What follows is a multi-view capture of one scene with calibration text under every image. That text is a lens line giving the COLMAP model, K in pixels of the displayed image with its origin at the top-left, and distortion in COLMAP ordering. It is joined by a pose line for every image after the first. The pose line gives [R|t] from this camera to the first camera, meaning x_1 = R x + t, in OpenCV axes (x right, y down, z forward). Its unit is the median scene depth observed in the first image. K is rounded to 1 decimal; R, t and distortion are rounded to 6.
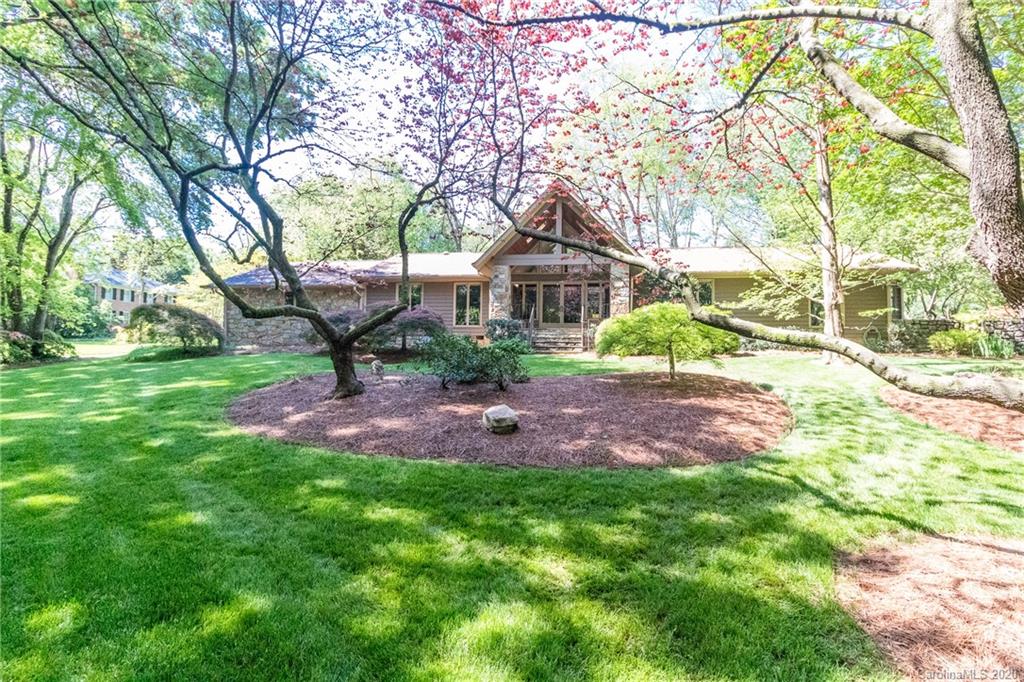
lens RADIAL K [[476.8, 0, 512.0], [0, 476.8, 341.0], [0, 0, 1]] dist [-0.000059, -0.000006]
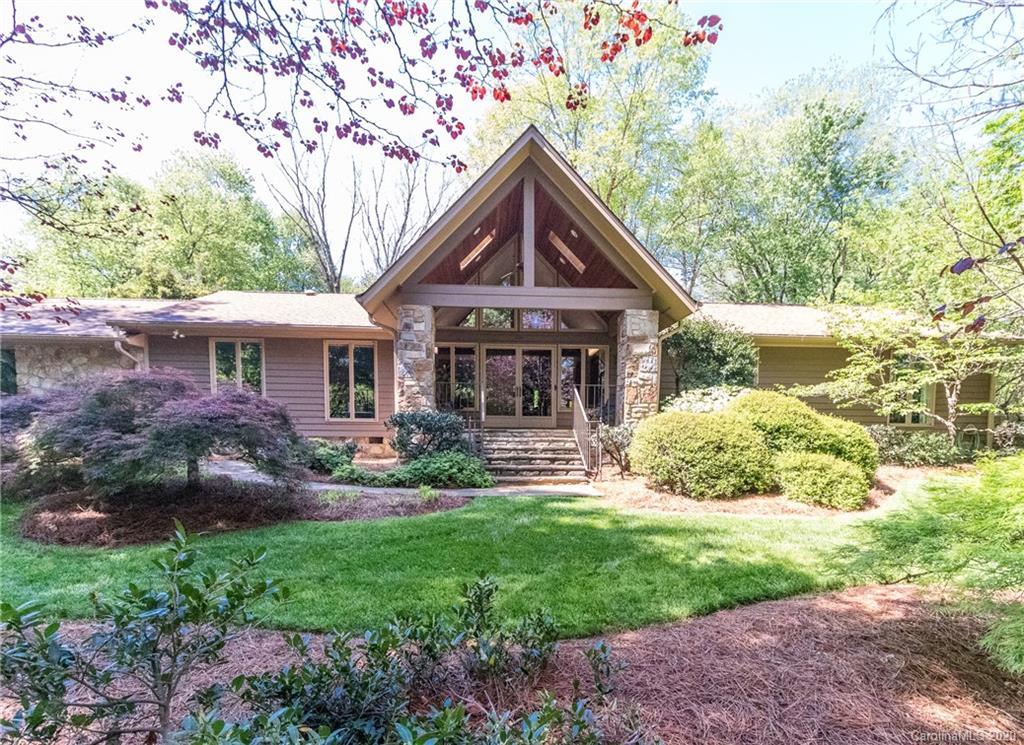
lens RADIAL K [[490.8, 0, 512.1], [0, 490.8, 475.6], [0, 0, 1]] dist [0.001141, 0.000071]
pose [[0.976687, -0.023406, 0.213386, -0.039097], [-0.000853, 0.993607, 0.112888, -0.036378], [-0.214664, -0.110438, 0.970424, 0.446885]]
